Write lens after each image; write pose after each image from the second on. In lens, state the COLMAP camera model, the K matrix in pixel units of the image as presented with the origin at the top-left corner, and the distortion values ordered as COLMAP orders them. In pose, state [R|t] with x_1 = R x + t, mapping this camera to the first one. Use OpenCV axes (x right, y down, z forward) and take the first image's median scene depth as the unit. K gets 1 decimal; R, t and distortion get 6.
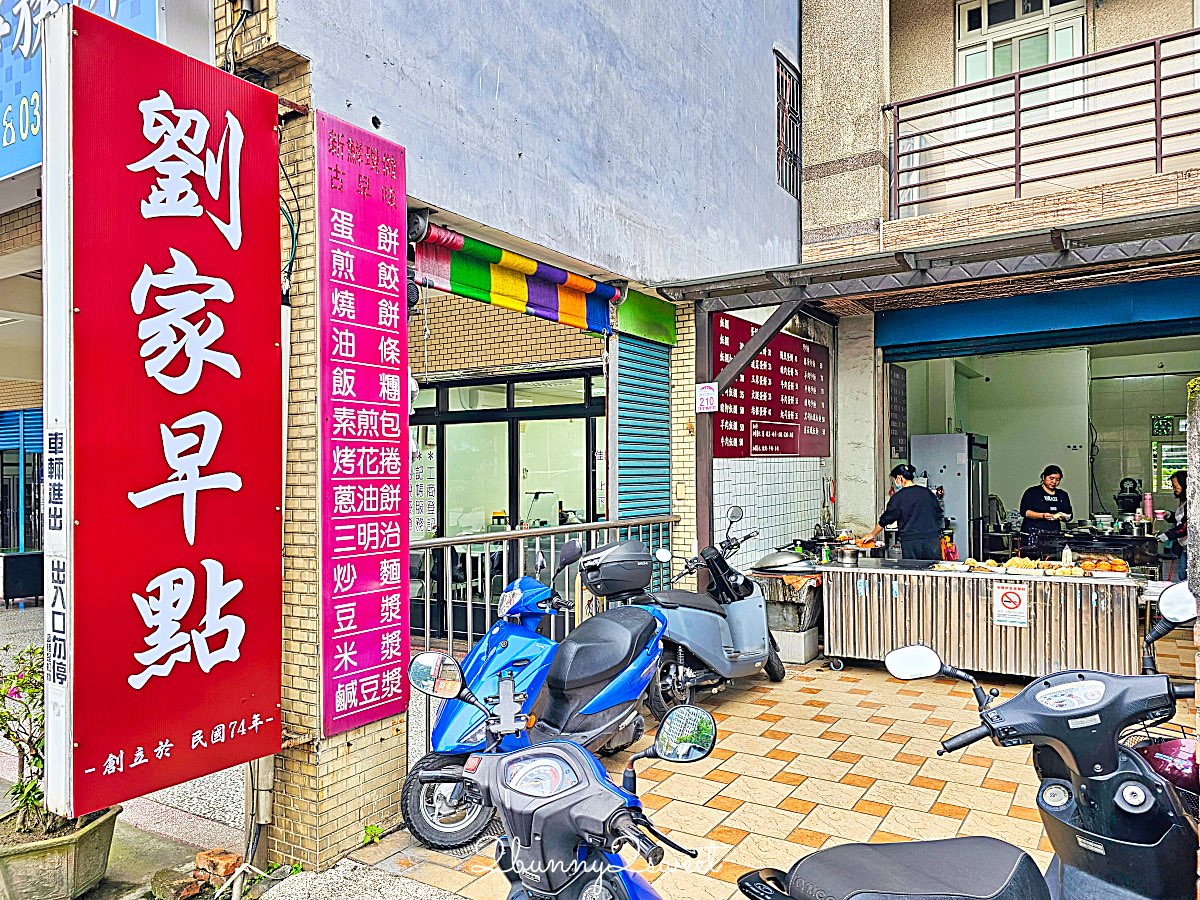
lens RADIAL K [[877.6, 0, 571.6], [0, 877.6, 463.4], [0, 0, 1]] dist [0.100859, -0.127066]
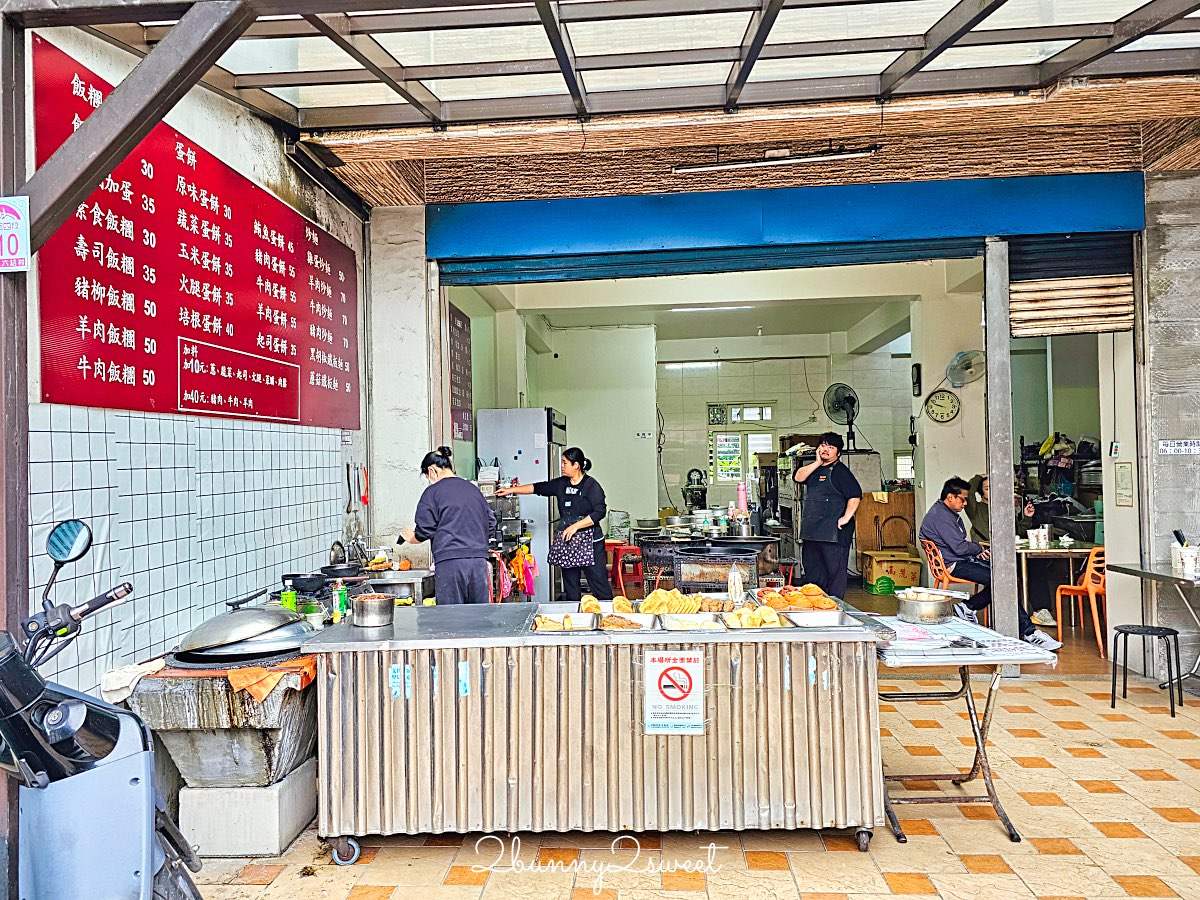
lens RADIAL K [[877.6, 0, 571.6], [0, 877.6, 463.4], [0, 0, 1]] dist [0.100859, -0.127066]
pose [[0.885097, -0.004303, 0.465386, 0.166373], [0.006340, 0.999976, -0.002812, 0.022597], [-0.465363, 0.005439, 0.885103, 0.472237]]
